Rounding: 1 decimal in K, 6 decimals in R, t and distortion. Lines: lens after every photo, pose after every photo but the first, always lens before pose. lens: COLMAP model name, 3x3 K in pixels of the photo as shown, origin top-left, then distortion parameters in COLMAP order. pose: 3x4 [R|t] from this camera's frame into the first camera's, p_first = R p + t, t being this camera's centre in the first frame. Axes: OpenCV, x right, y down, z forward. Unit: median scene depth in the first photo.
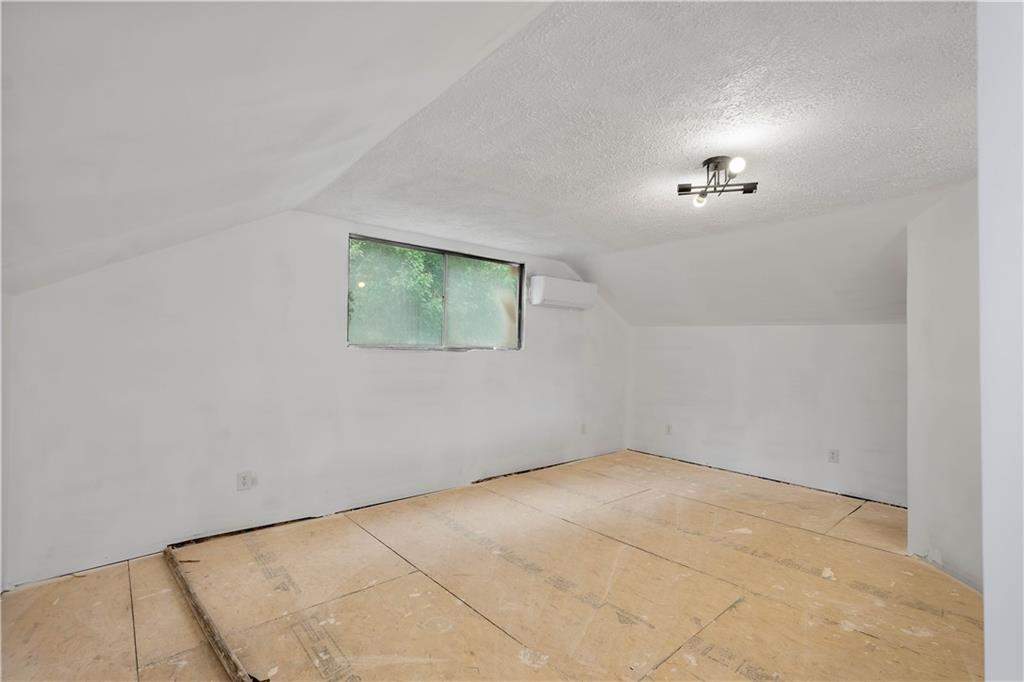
lens RADIAL K [[449.6, 0, 512.0], [0, 449.6, 341.0], [0, 0, 1]] dist [0.002104, -0.000350]
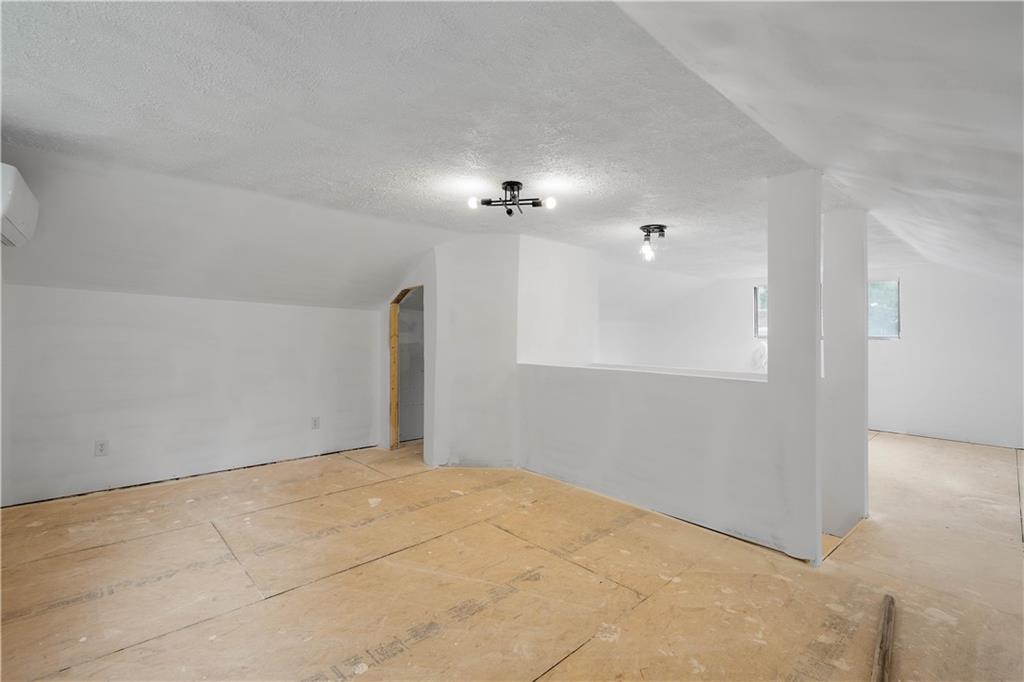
lens RADIAL K [[449.6, 0, 512.0], [0, 449.6, 341.0], [0, 0, 1]] dist [0.002104, -0.000350]
pose [[-0.020557, -0.027763, 0.999403, -0.593052], [-0.030413, 0.999169, 0.027131, 0.005937], [-0.999326, -0.029837, -0.021384, 0.773353]]
